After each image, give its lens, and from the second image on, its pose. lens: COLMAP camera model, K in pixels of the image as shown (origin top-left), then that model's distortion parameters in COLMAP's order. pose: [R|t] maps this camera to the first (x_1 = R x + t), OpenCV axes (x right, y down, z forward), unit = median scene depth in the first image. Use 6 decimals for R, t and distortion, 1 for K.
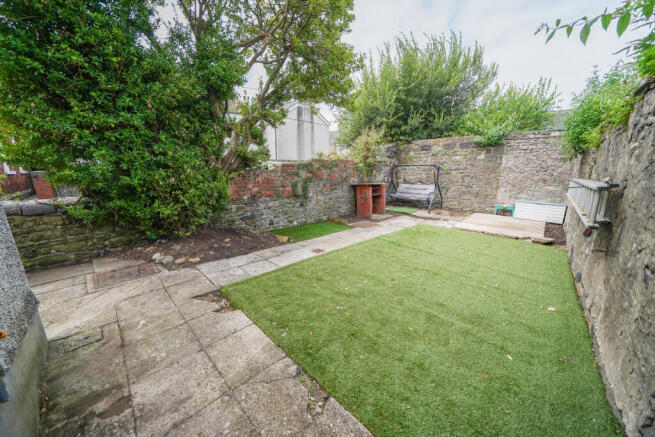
lens RADIAL K [[227.2, 0, 328.1], [0, 227.2, 217.5], [0, 0, 1]] dist [-0.024762, 0.000318]
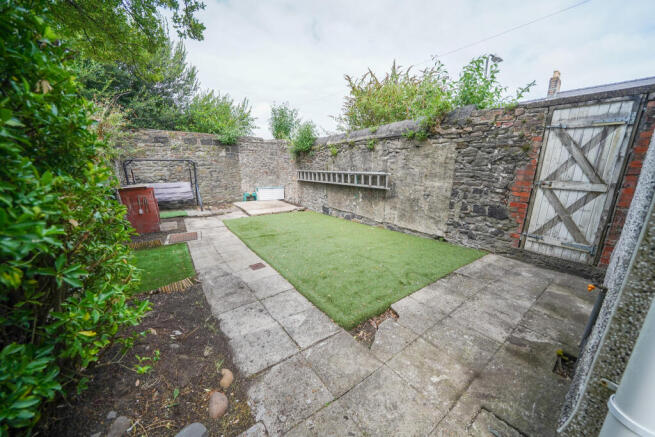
lens RADIAL K [[227.2, 0, 327.4], [0, 227.2, 217.4], [0, 0, 1]] dist [-0.024762, 0.000318]
pose [[0.171422, -0.216015, 0.961224, -0.606609], [0.191832, 0.964311, 0.182498, -0.100164], [-0.966341, 0.153110, 0.206743, 0.451769]]
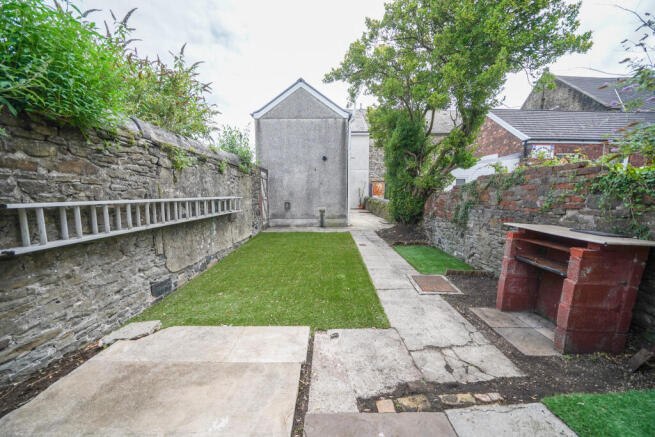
lens RADIAL K [[227.2, 0, 328.2], [0, 227.2, 221.3], [0, 0, 1]] dist [-0.024762, 0.000318]
pose [[-0.718441, 0.076465, -0.691372, 0.944624], [-0.142048, 0.956866, 0.253438, -0.289579], [0.680929, 0.280288, -0.676590, 1.479802]]
